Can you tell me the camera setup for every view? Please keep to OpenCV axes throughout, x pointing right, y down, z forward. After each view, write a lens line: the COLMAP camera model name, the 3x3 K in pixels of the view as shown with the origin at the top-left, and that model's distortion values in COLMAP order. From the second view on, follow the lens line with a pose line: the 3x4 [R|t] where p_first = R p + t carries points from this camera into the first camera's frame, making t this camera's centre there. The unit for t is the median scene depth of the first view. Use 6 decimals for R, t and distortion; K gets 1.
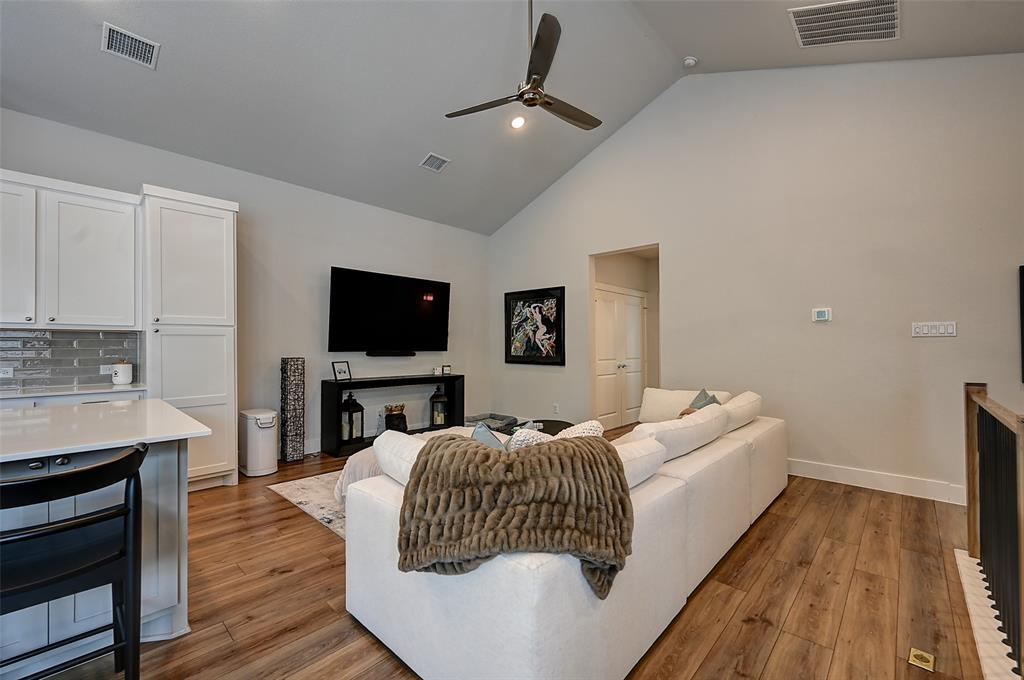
lens RADIAL K [[425.0, 0, 518.5], [0, 425.0, 343.5], [0, 0, 1]] dist [-0.000527, 0.000054]
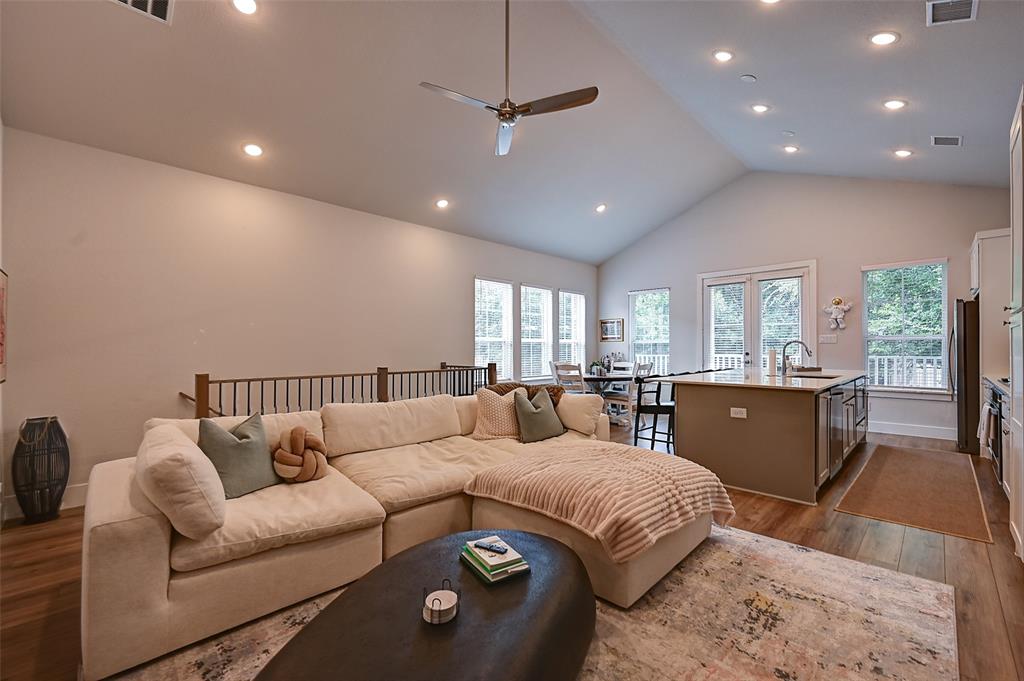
lens RADIAL K [[450.4, 0, 512.0], [0, 450.4, 340.5], [0, 0, 1]] dist [-0.001685, -0.000075]
pose [[-0.998856, 0.009968, 0.046777, -0.012522], [0.008890, 0.999692, -0.023184, 0.004065], [-0.046993, -0.022742, -0.998636, 1.227838]]
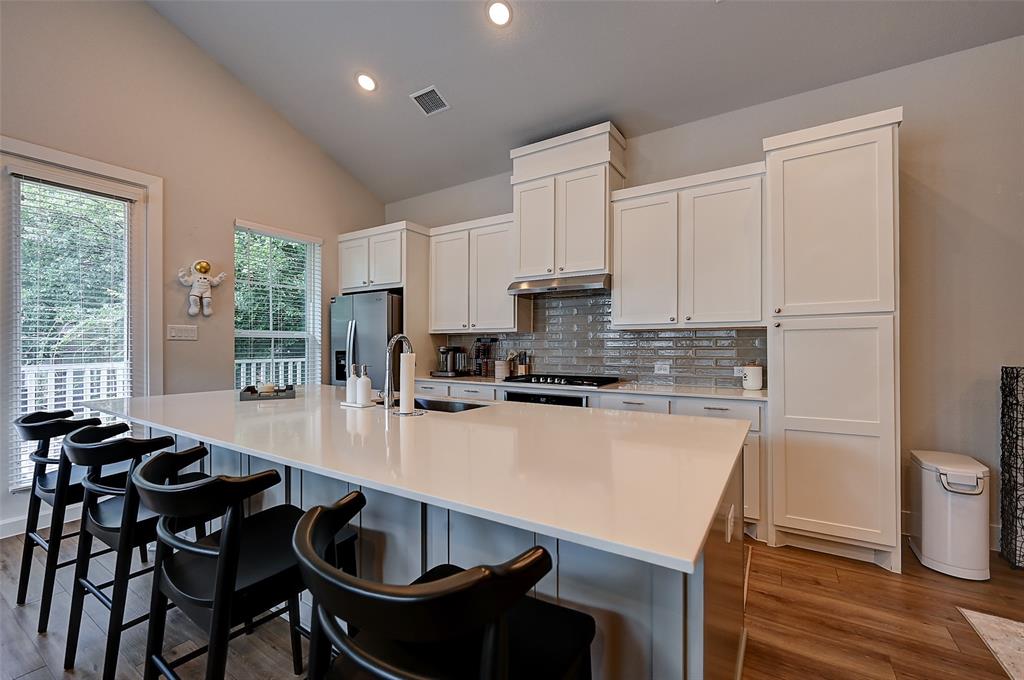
lens RADIAL K [[429.0, 0, 498.7], [0, 429.0, 346.4], [0, 0, 1]] dist [-0.000497, -0.000223]
pose [[0.172869, 0.004146, -0.984936, -0.111348], [0.007985, 0.999952, 0.005610, -0.000331], [0.984912, -0.008835, 0.172828, 0.231539]]
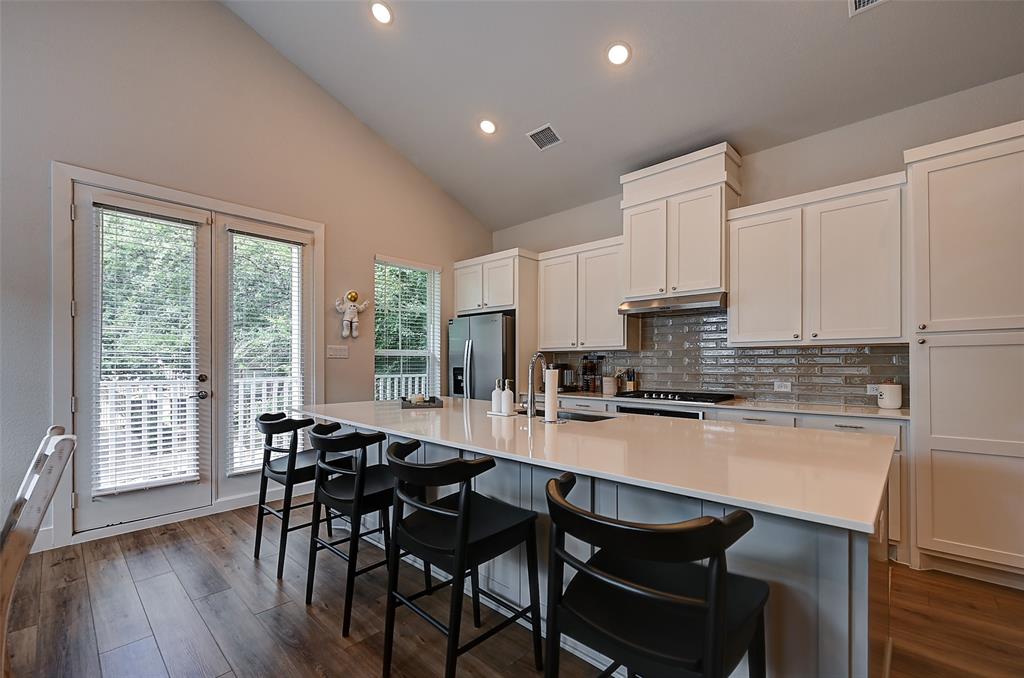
lens RADIAL K [[429.0, 0, 497.1], [0, 429.0, 362.4], [0, 0, 1]] dist [-0.002620, -0.000269]
pose [[-0.015787, 0.000959, -0.999875, -0.059001], [0.008143, 0.999966, 0.000830, -0.000686], [0.999842, -0.008129, -0.015794, 0.168257]]
